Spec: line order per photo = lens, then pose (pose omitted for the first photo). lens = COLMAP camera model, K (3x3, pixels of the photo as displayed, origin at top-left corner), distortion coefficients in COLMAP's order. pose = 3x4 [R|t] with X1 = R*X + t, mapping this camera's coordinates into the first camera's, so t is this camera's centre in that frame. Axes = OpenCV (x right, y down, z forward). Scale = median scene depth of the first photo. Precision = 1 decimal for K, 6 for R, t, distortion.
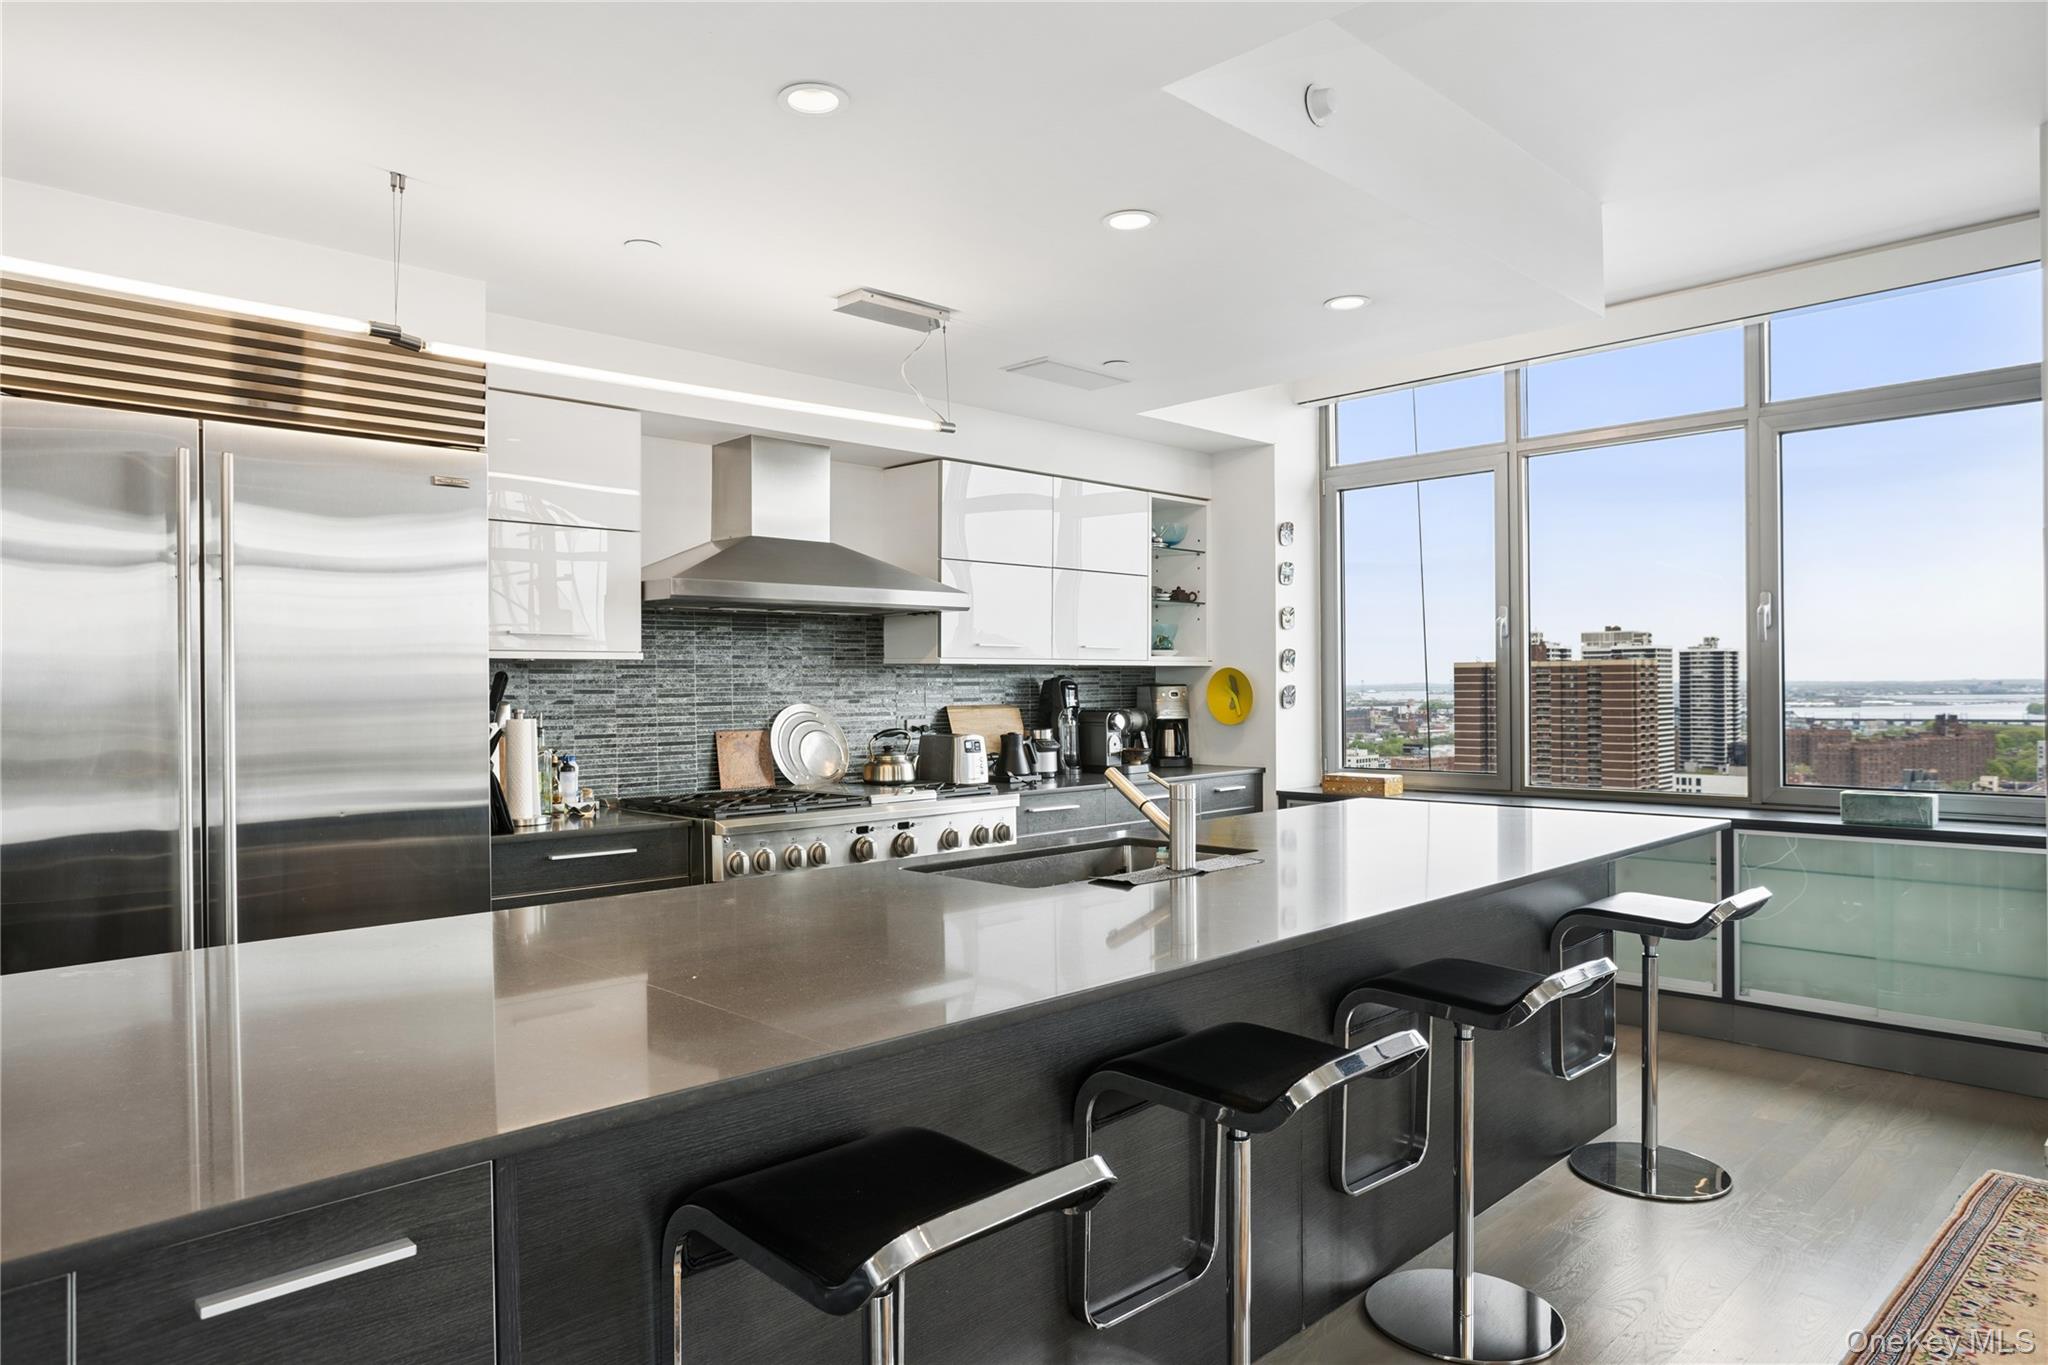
lens RADIAL K [[1286.6, 0, 1028.3], [0, 1286.6, 686.4], [0, 0, 1]] dist [-0.015221, -0.000146]
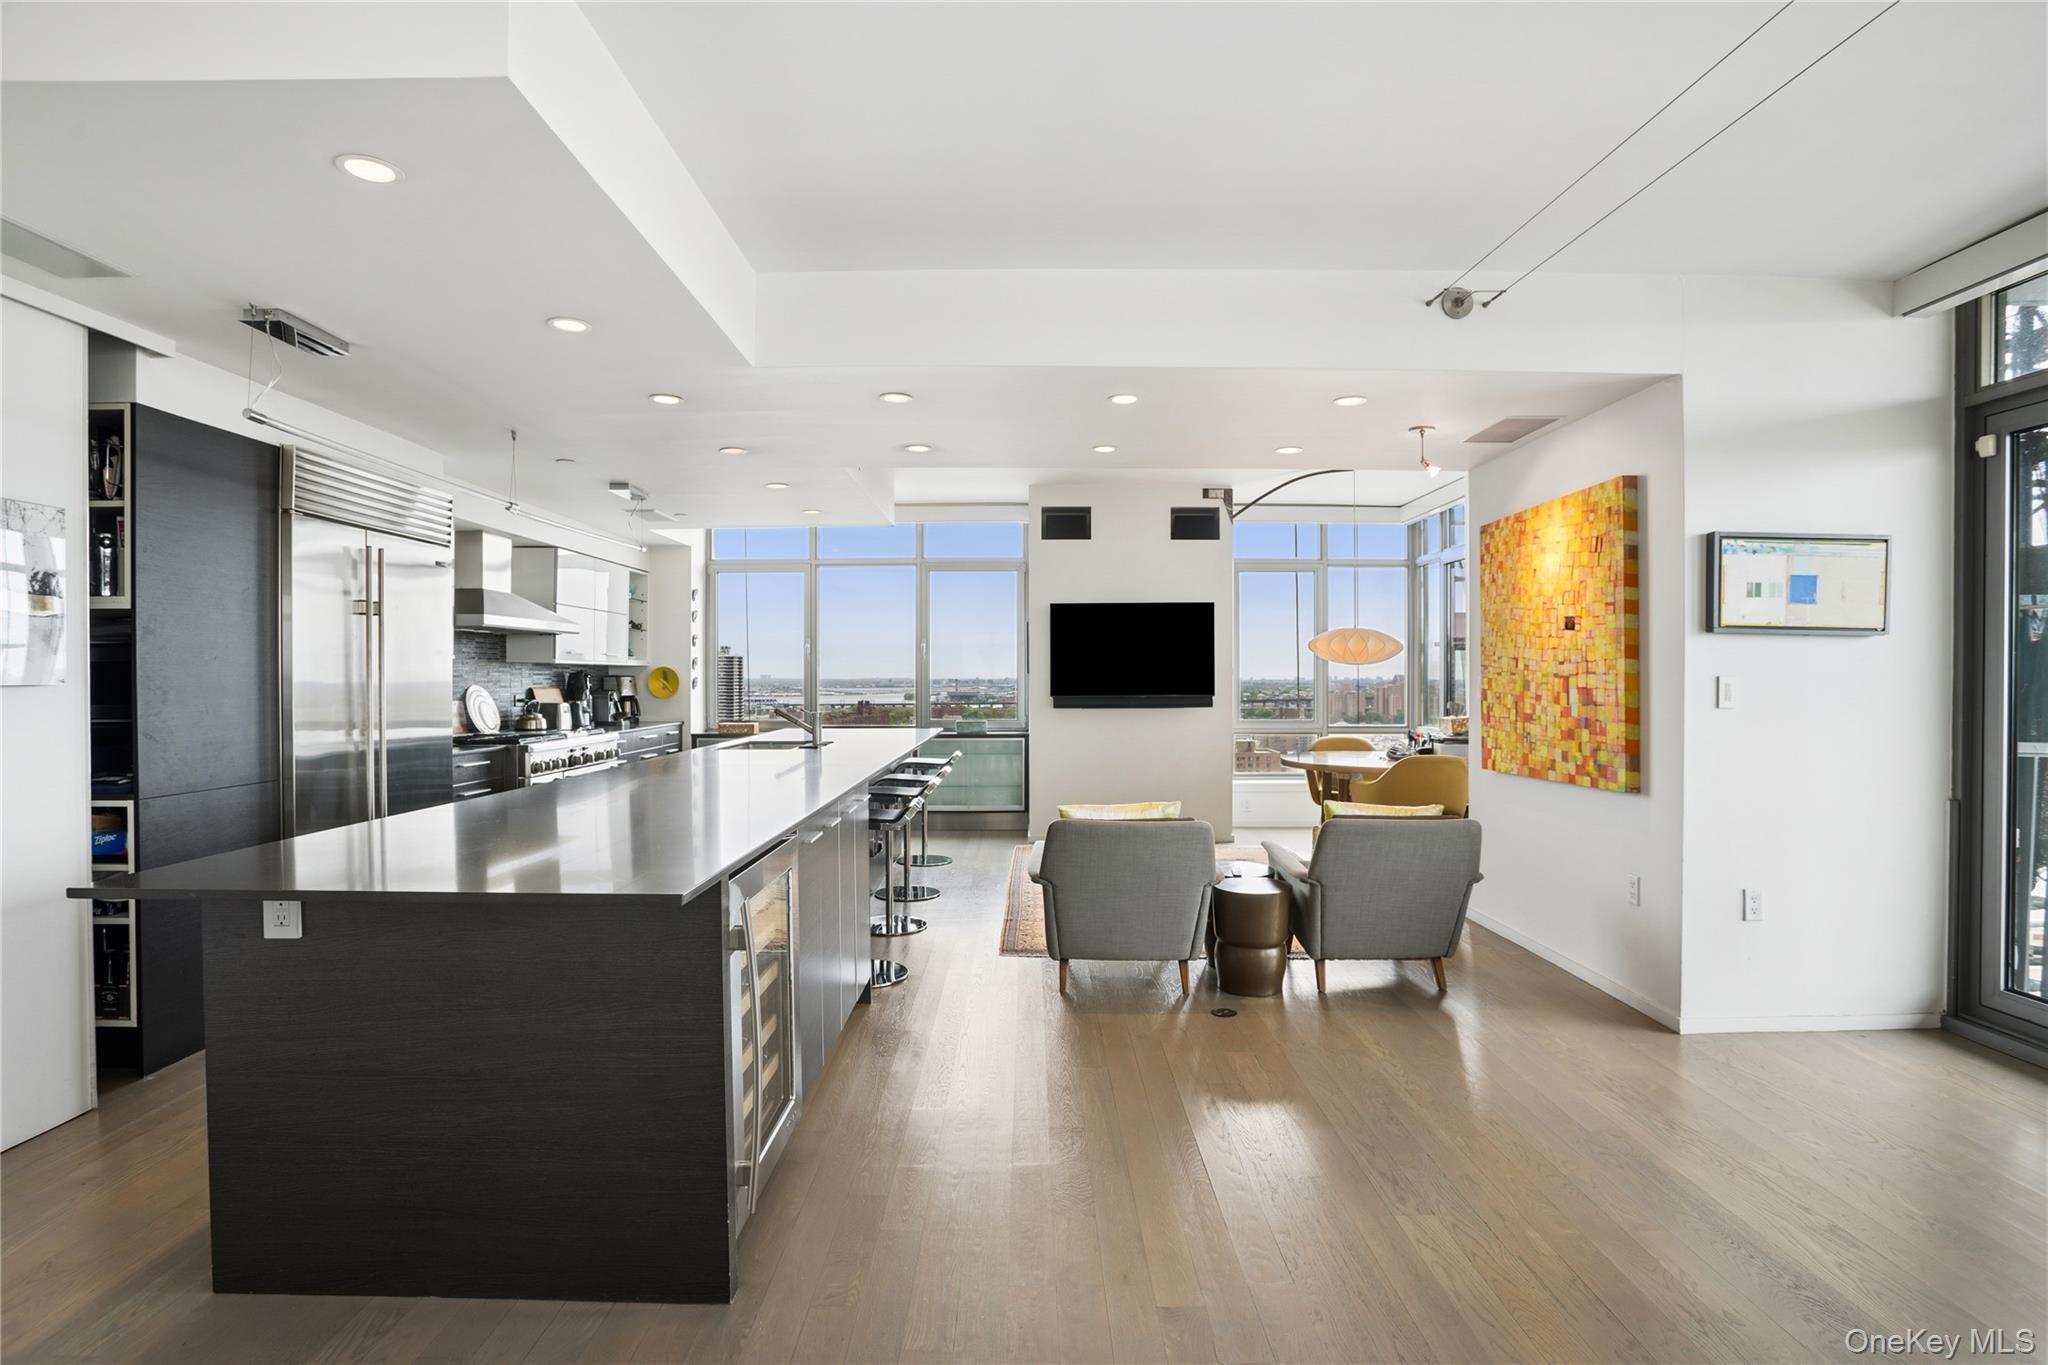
lens RADIAL K [[1013.9, 0, 1024.1], [0, 1013.9, 686.7], [0, 0, 1]] dist [-0.000748, -0.000157]
pose [[0.709758, 0.001585, 0.704444, -0.495768], [-0.005493, 0.999980, 0.003285, 0.005805], [-0.704425, -0.006201, 0.709752, -0.375343]]
